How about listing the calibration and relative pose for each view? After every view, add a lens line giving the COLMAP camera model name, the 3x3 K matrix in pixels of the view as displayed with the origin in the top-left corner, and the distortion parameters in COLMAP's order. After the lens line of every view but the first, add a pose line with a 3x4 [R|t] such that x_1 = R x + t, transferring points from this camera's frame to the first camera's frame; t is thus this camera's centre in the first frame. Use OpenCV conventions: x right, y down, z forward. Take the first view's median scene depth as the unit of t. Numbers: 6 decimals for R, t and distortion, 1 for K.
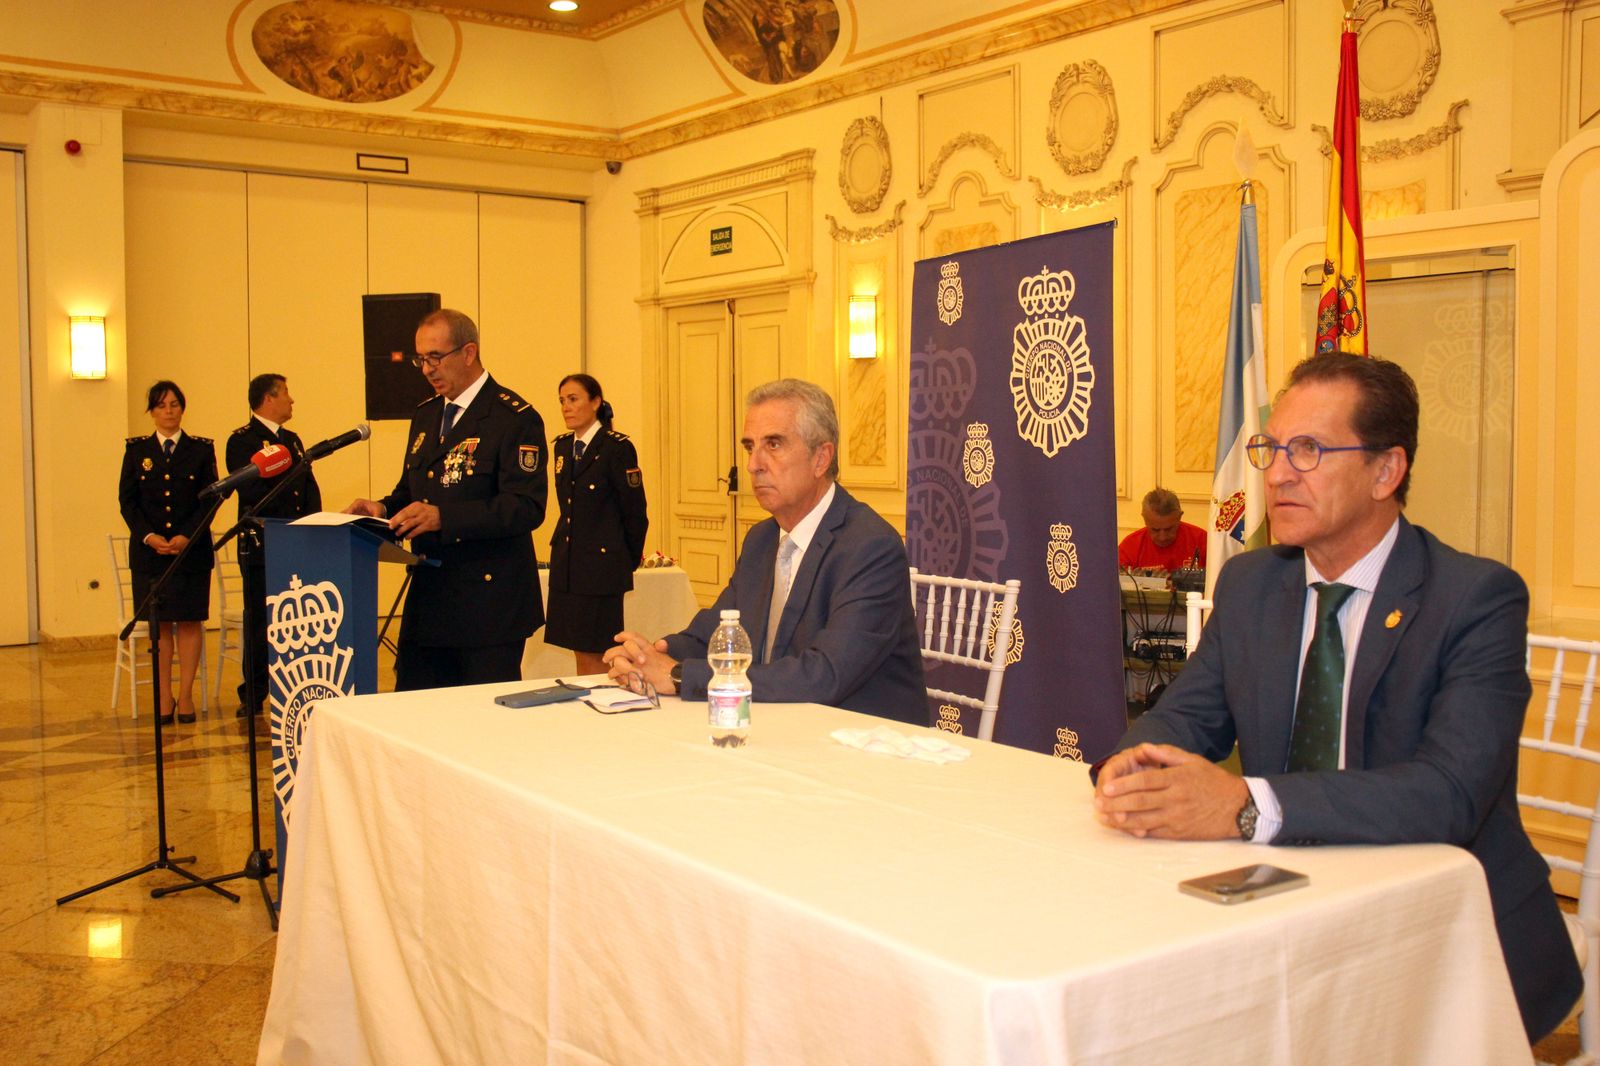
lens RADIAL K [[1560.4, 0, 747.4], [0, 1560.4, 495.7], [0, 0, 1]] dist [-0.067793, 0.000000]
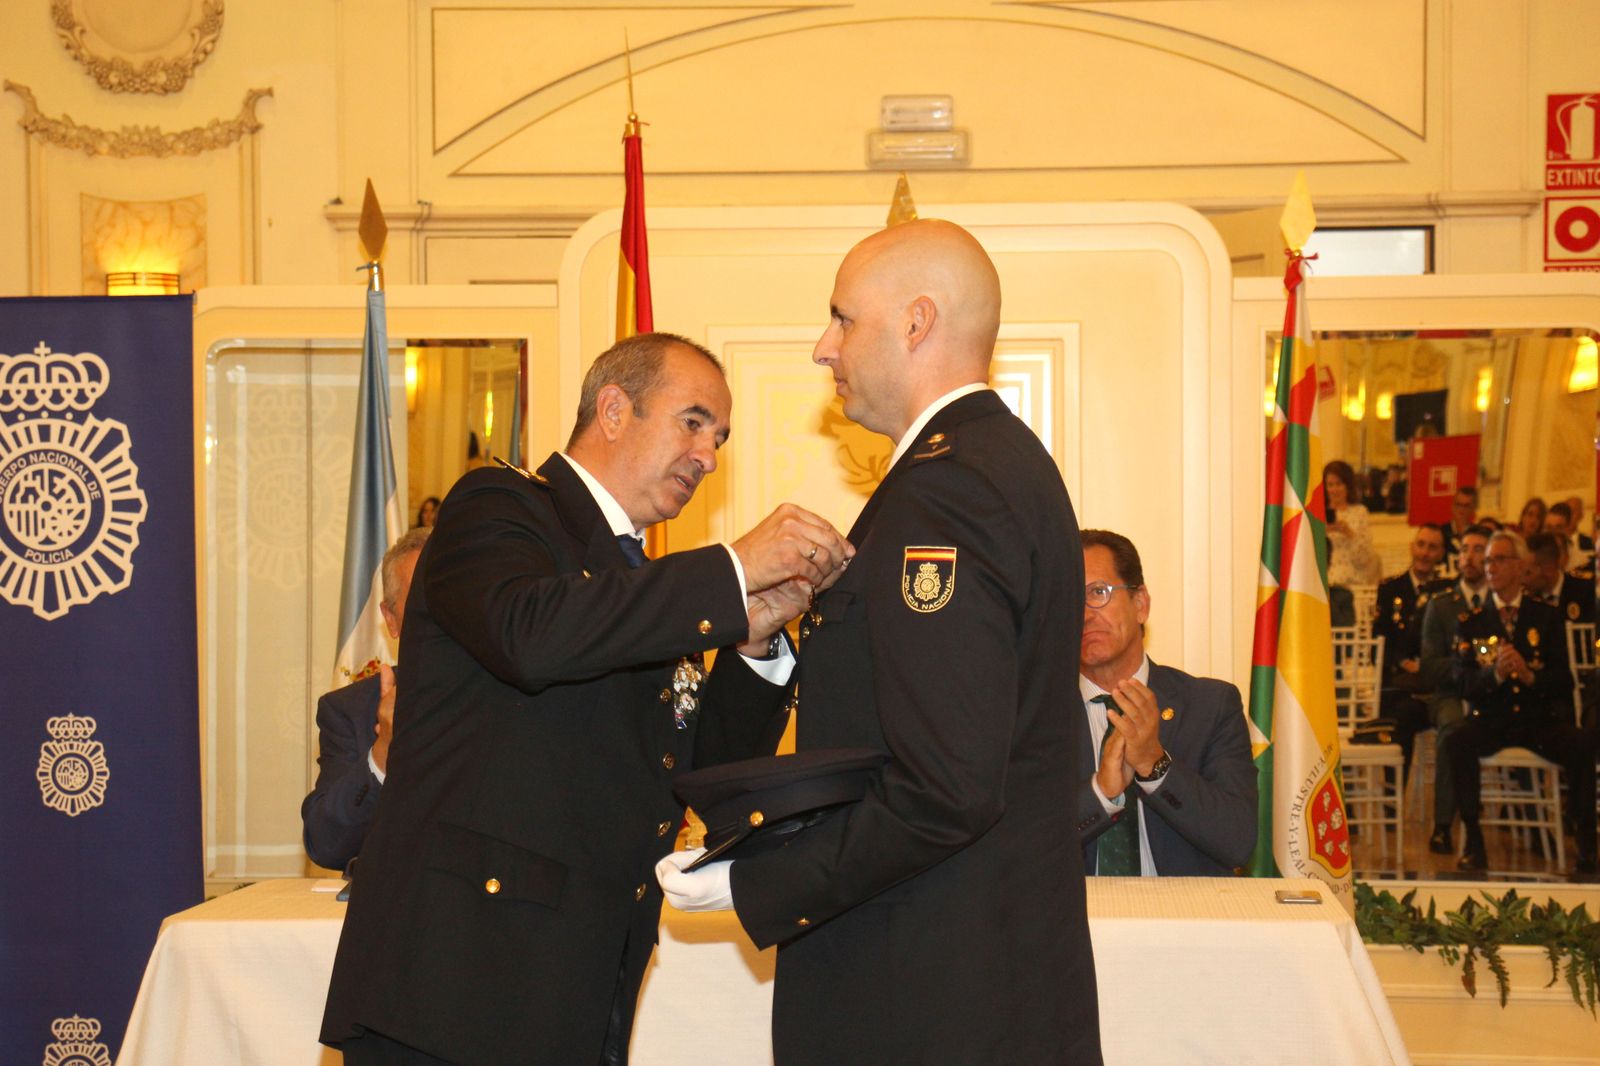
lens RADIAL K [[3794.4, 0, 787.2], [0, 3794.4, 537.3], [0, 0, 1]] dist [0.473082, 0.000000]
pose [[0.633674, 0.001458, 0.773599, -0.925495], [0.030939, 0.999150, -0.027225, -0.004542], [-0.772981, 0.041186, 0.633090, -0.336152]]
